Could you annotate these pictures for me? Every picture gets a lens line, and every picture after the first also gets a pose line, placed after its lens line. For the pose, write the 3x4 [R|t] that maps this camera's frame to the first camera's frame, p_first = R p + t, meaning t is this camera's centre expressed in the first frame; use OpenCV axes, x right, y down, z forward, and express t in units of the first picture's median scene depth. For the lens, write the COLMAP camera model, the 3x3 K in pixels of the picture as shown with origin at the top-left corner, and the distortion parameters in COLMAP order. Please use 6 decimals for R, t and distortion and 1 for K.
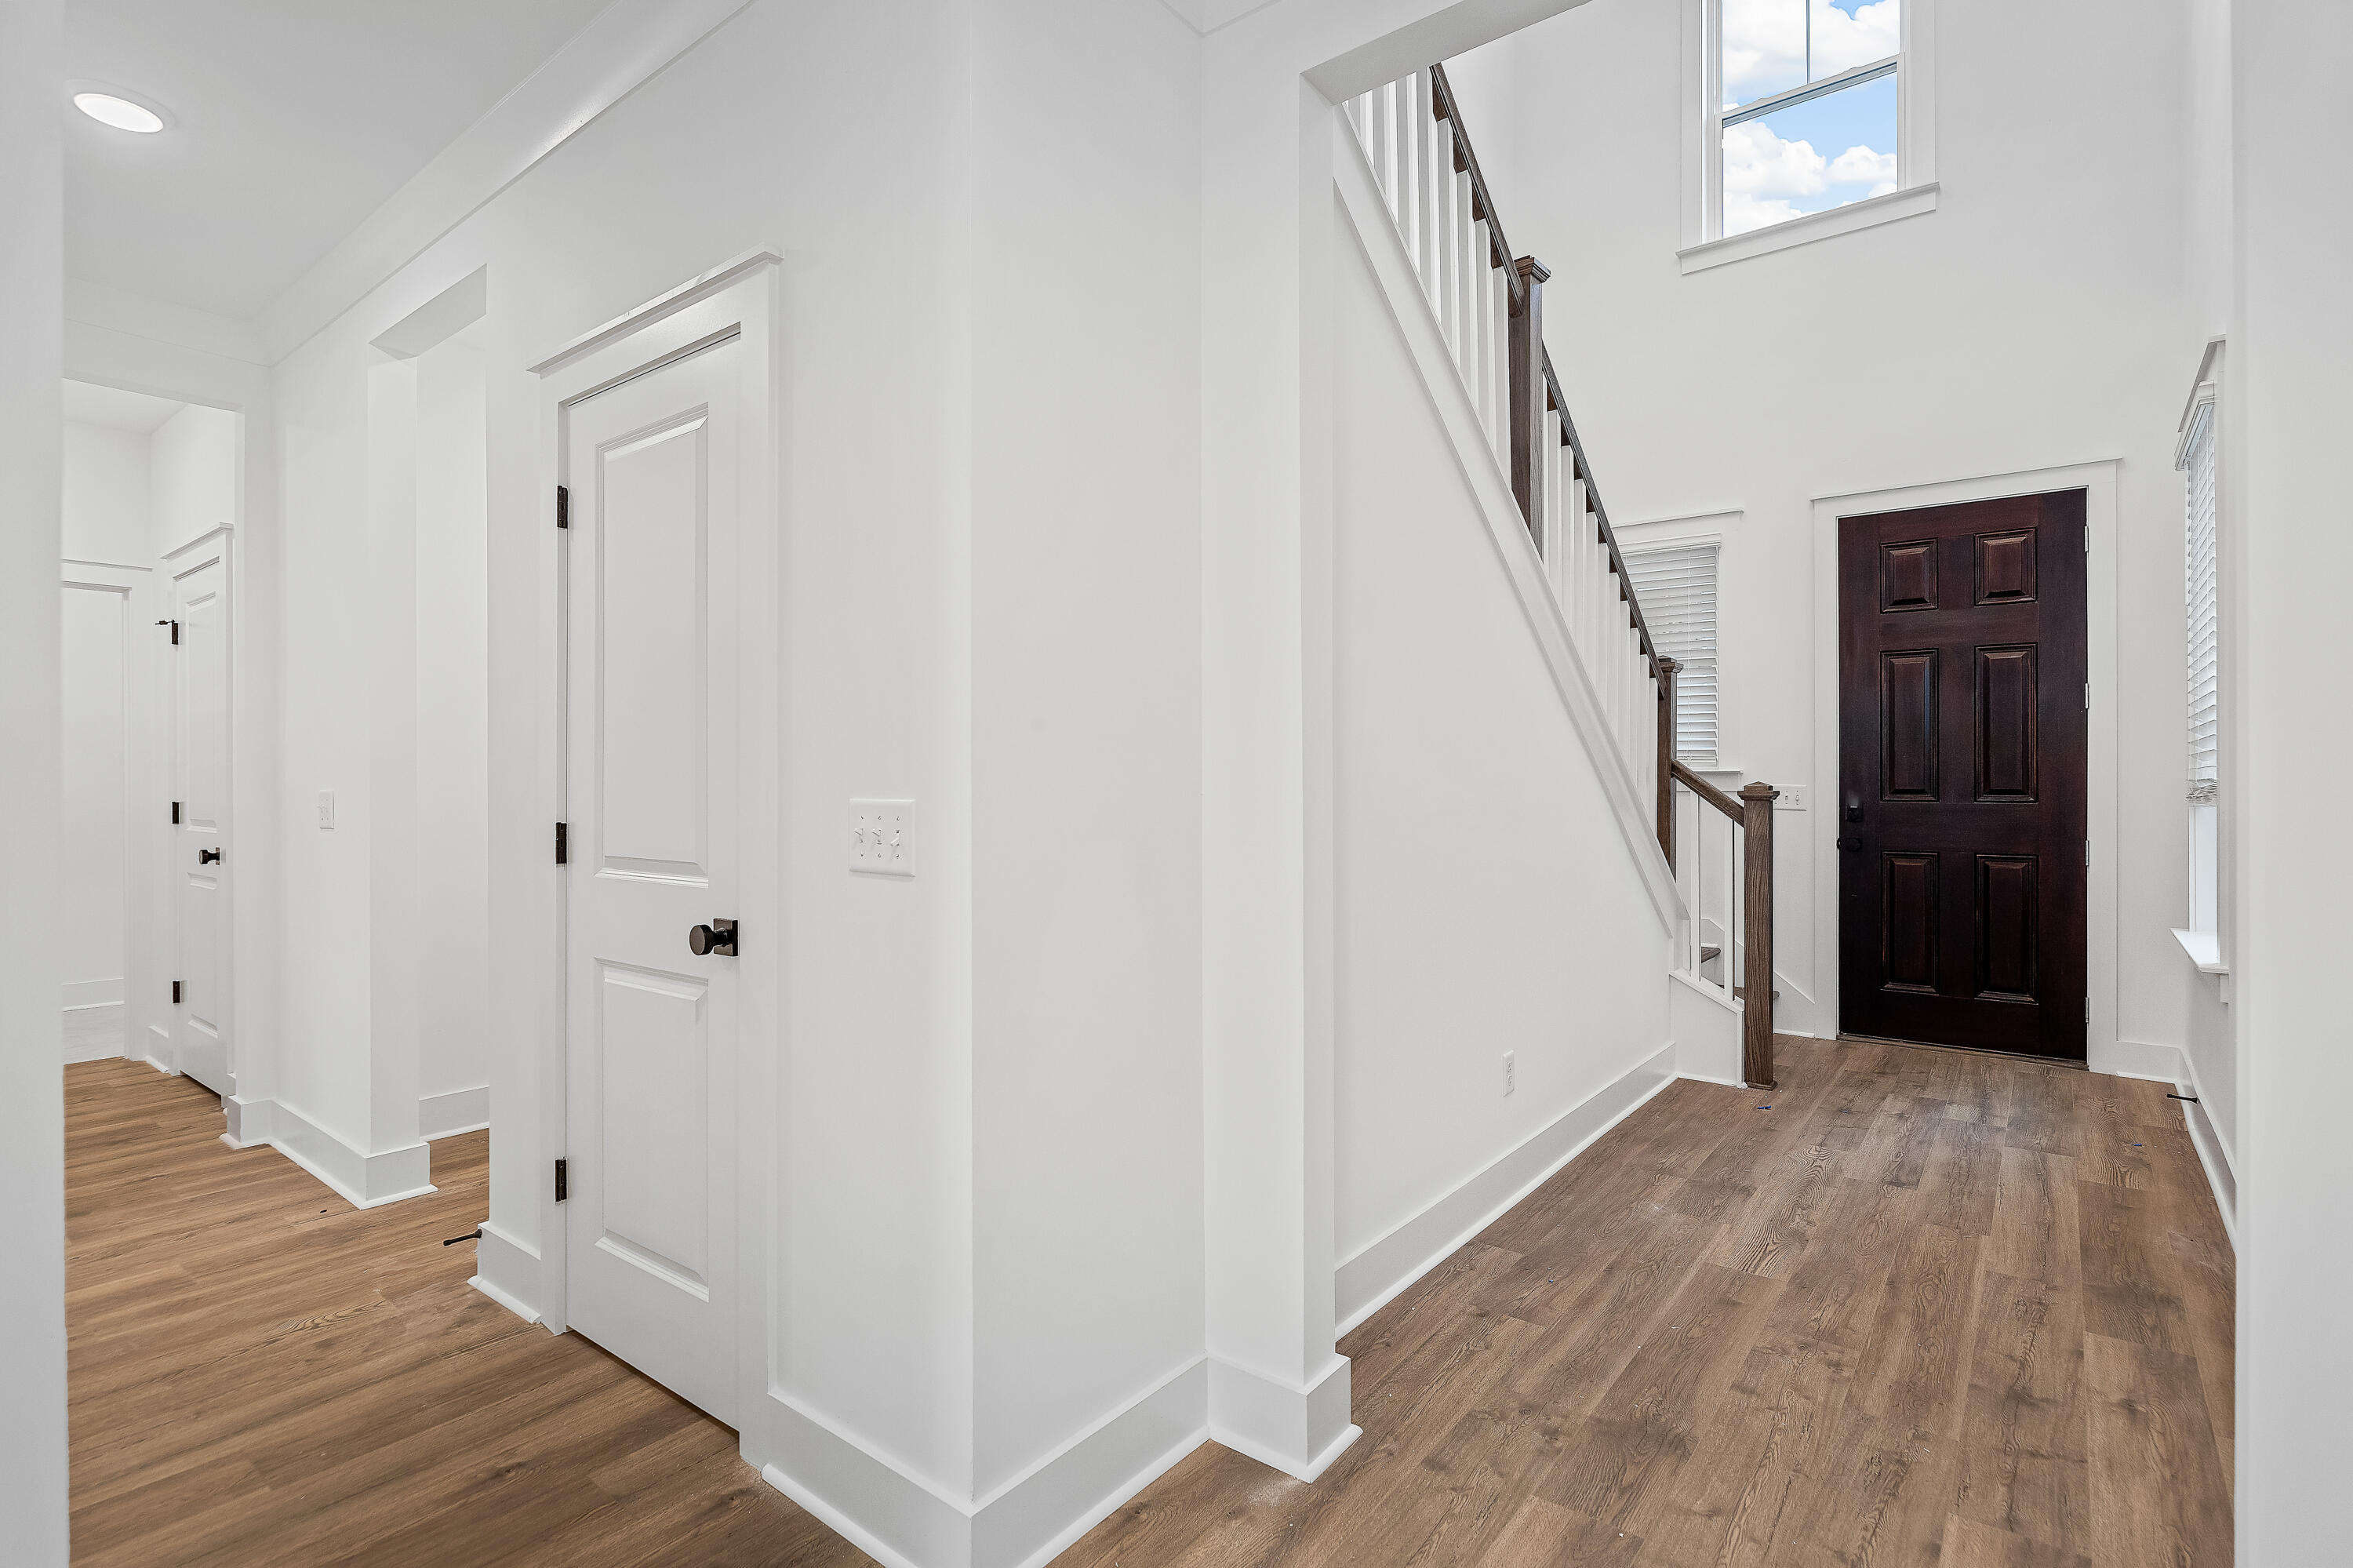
lens RADIAL K [[1141.2, 0, 1171.5], [0, 1141.2, 782.1], [0, 0, 1]] dist [-0.002542, 0.000313]
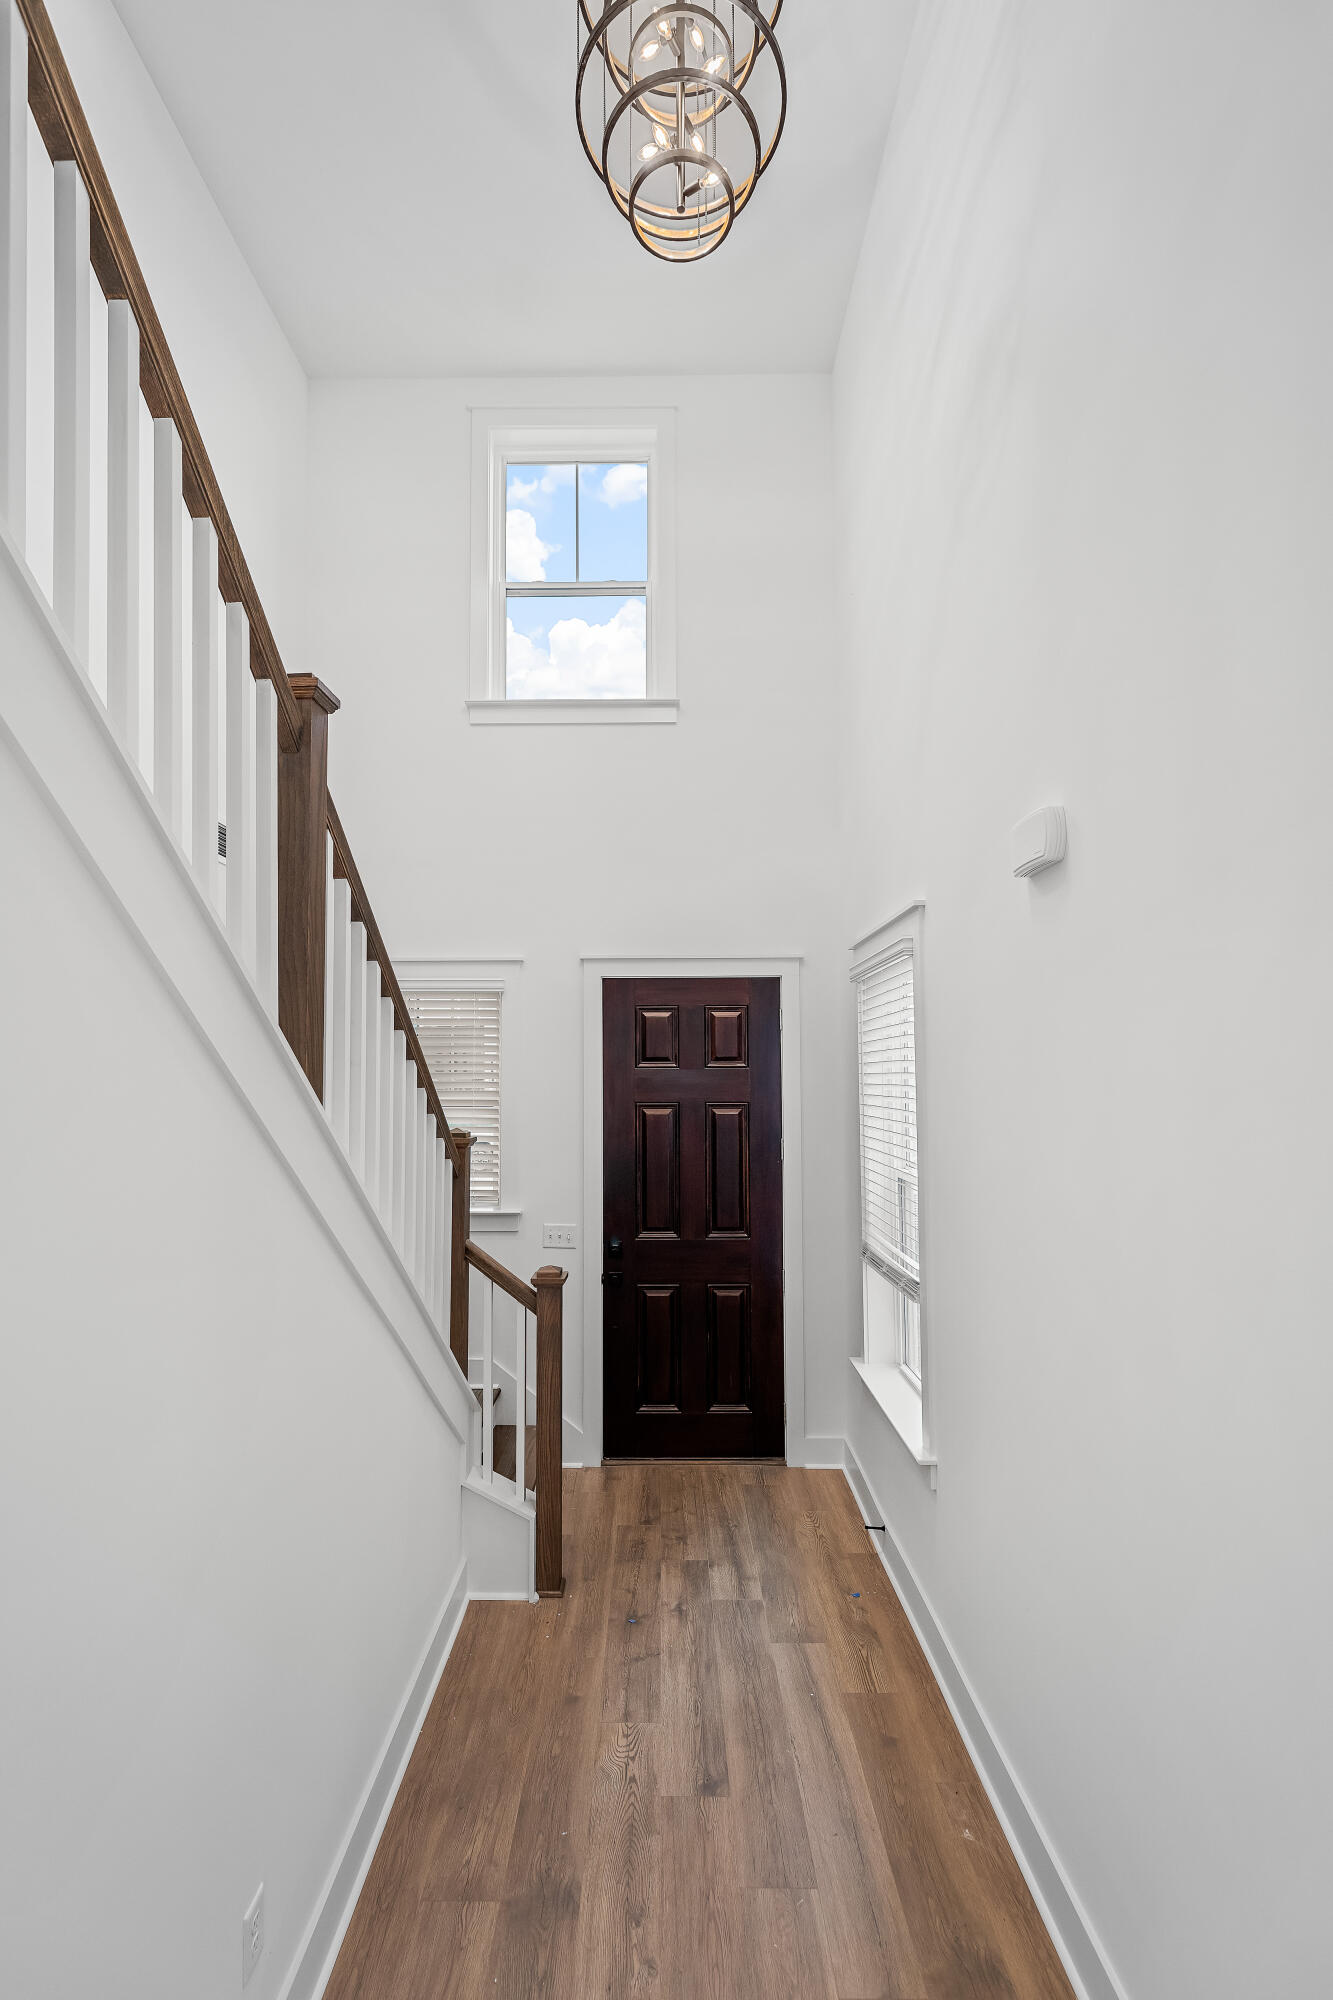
lens RADIAL K [[908.4, 0, 652.7], [0, 908.4, 1027.9], [0, 0, 1]] dist [0.007927, -0.001462]
pose [[0.793627, 0.029254, 0.607701, 0.135120], [0.003371, 0.998617, -0.052476, -0.196379], [-0.608396, 0.043695, 0.792430, 0.402273]]
